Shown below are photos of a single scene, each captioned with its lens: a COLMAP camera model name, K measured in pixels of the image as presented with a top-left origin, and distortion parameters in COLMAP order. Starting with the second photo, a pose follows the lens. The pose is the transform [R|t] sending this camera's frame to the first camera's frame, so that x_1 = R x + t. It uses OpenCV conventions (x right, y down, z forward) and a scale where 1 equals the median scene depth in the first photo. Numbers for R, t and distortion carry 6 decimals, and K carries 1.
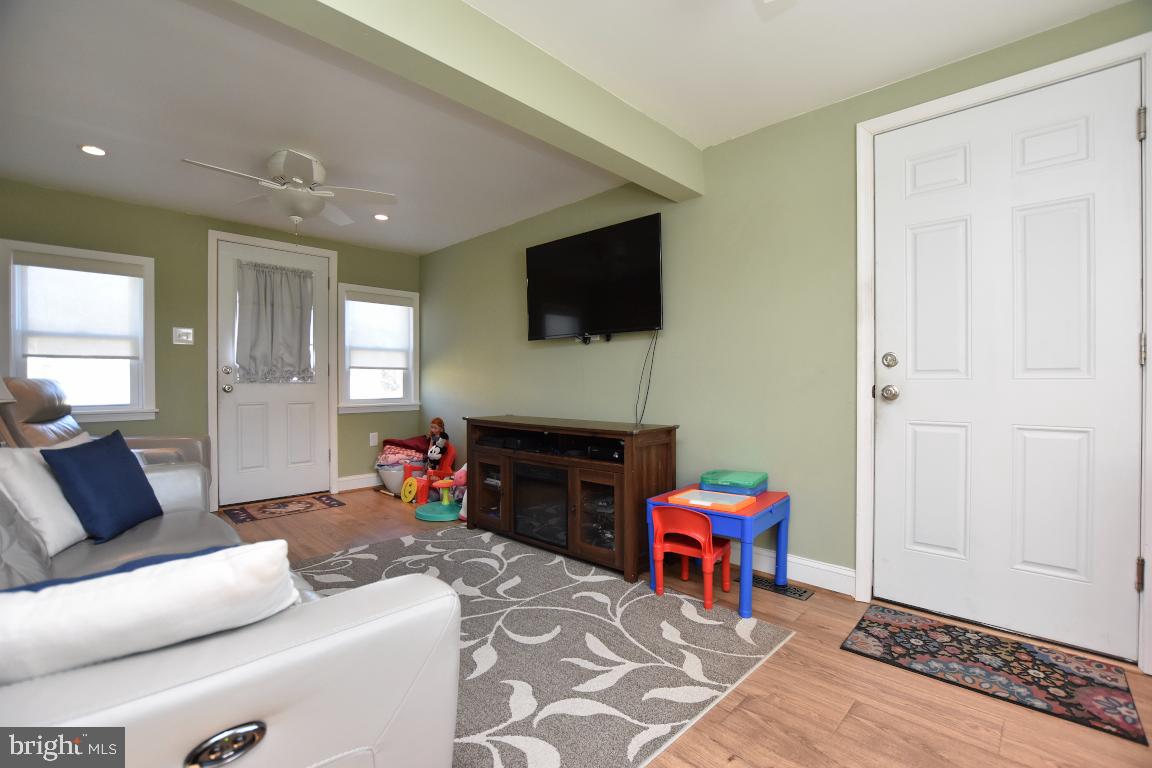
lens RADIAL K [[512.5, 0, 561.2], [0, 512.5, 383.7], [0, 0, 1]] dist [-0.037052, 0.009923]
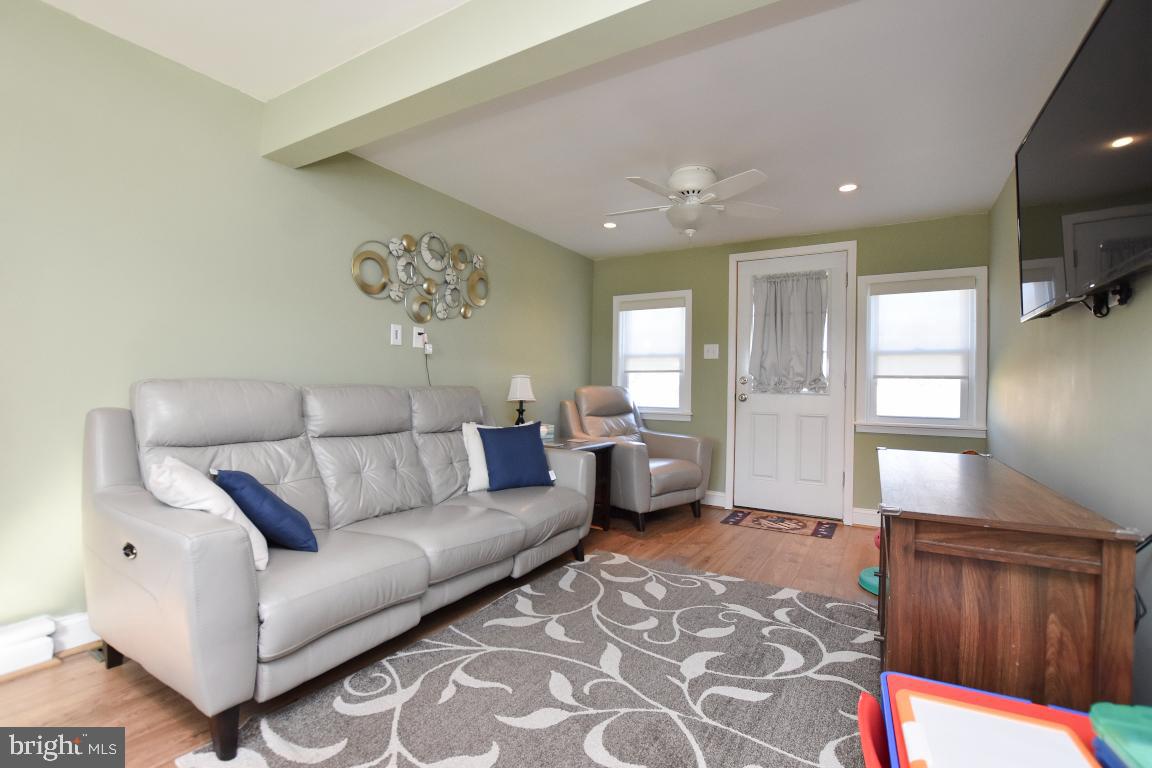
lens RADIAL K [[512.5, 0, 561.2], [0, 512.5, 383.7], [0, 0, 1]] dist [-0.037052, 0.009923]
pose [[0.237180, -0.001745, -0.971464, 0.309848], [-0.022596, 0.999718, -0.007313, -0.003875], [0.971203, 0.023685, 0.237074, 0.380375]]
